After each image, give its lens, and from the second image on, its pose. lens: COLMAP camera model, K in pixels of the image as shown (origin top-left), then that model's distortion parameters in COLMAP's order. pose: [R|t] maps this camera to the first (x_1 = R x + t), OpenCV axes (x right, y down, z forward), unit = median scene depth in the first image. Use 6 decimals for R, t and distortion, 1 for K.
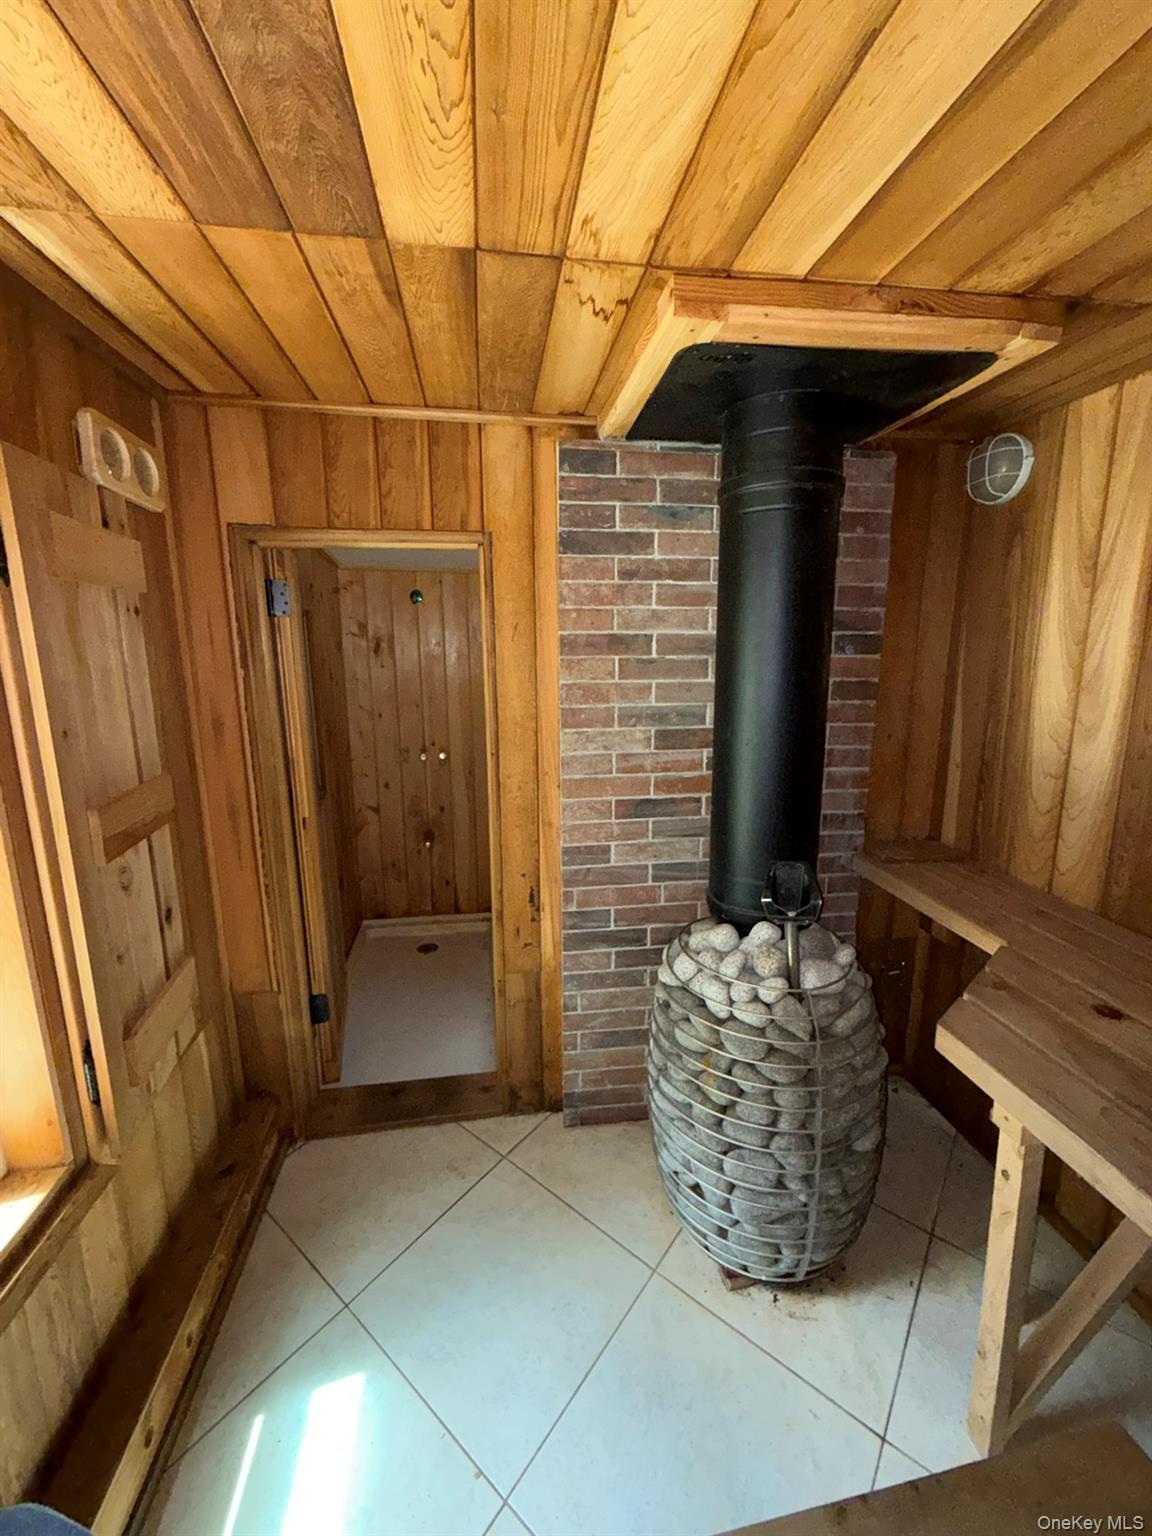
lens RADIAL K [[609.4, 0, 577.8], [0, 609.4, 766.0], [0, 0, 1]] dist [-0.002615, 0.001562]
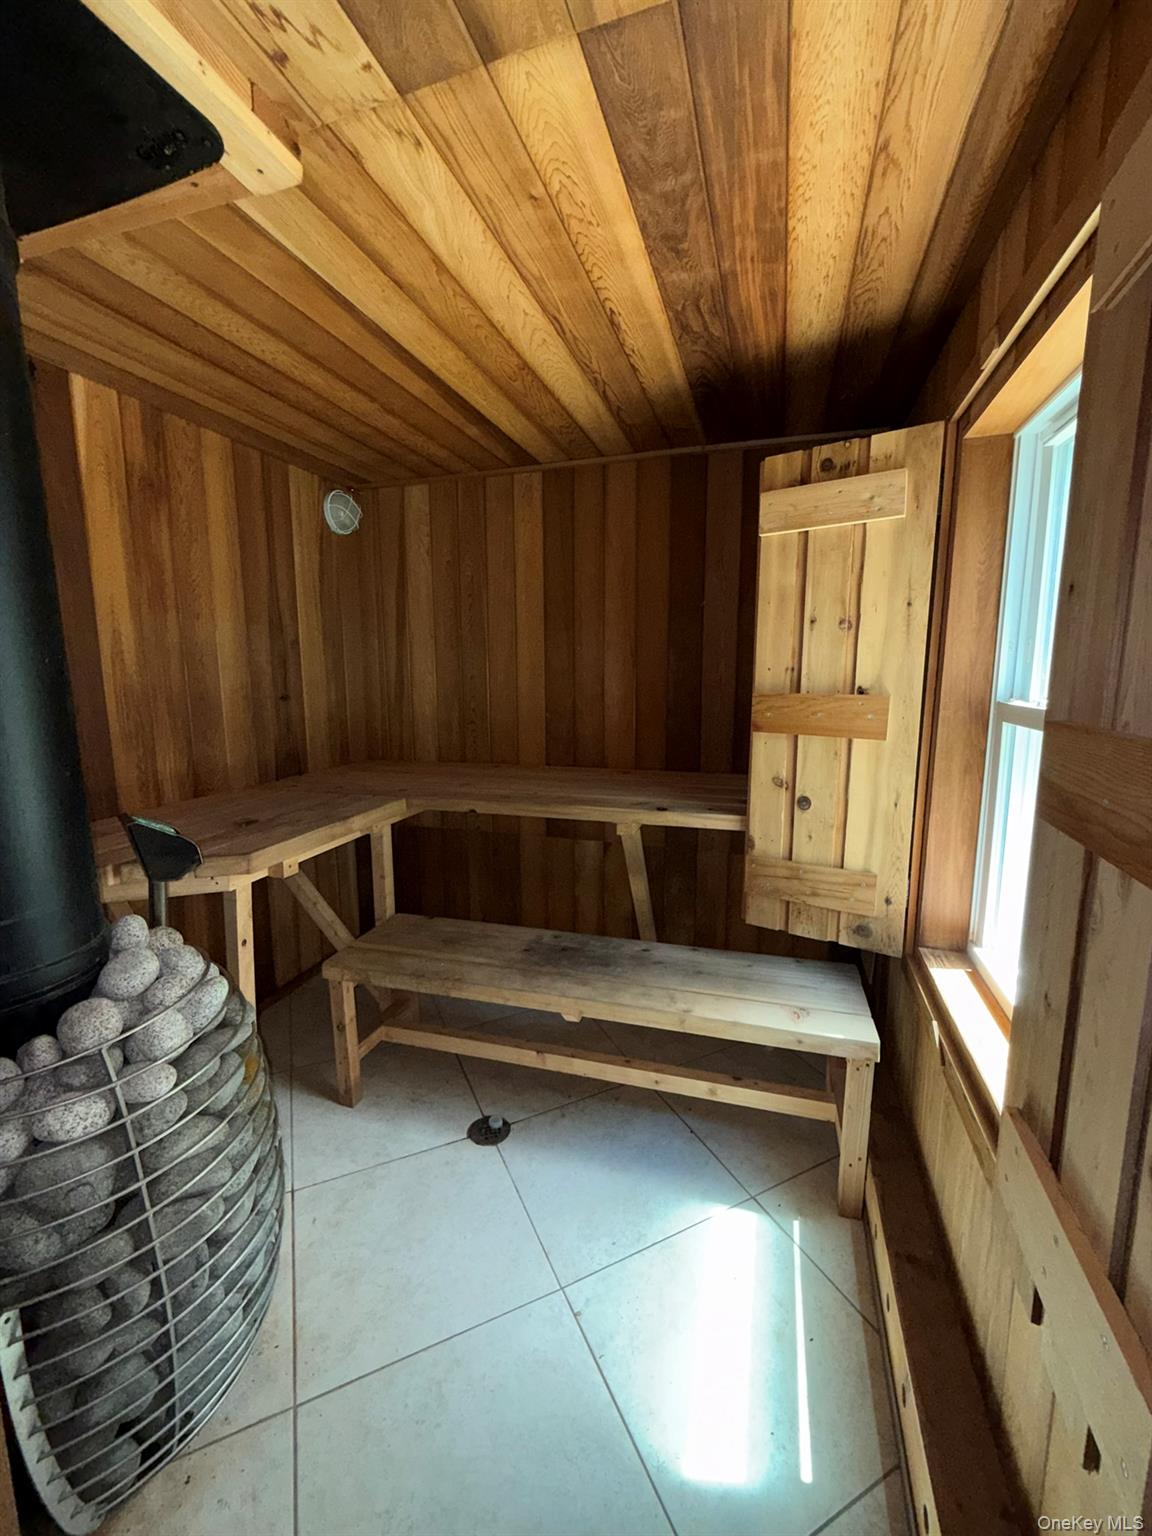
lens RADIAL K [[609.4, 0, 582.2], [0, 609.4, 757.8], [0, 0, 1]] dist [-0.002615, 0.001562]
pose [[-0.898380, -0.056803, 0.435530, -0.656692], [0.090524, 0.946367, 0.310154, -0.132161], [-0.429789, 0.318062, -0.845055, 1.783786]]
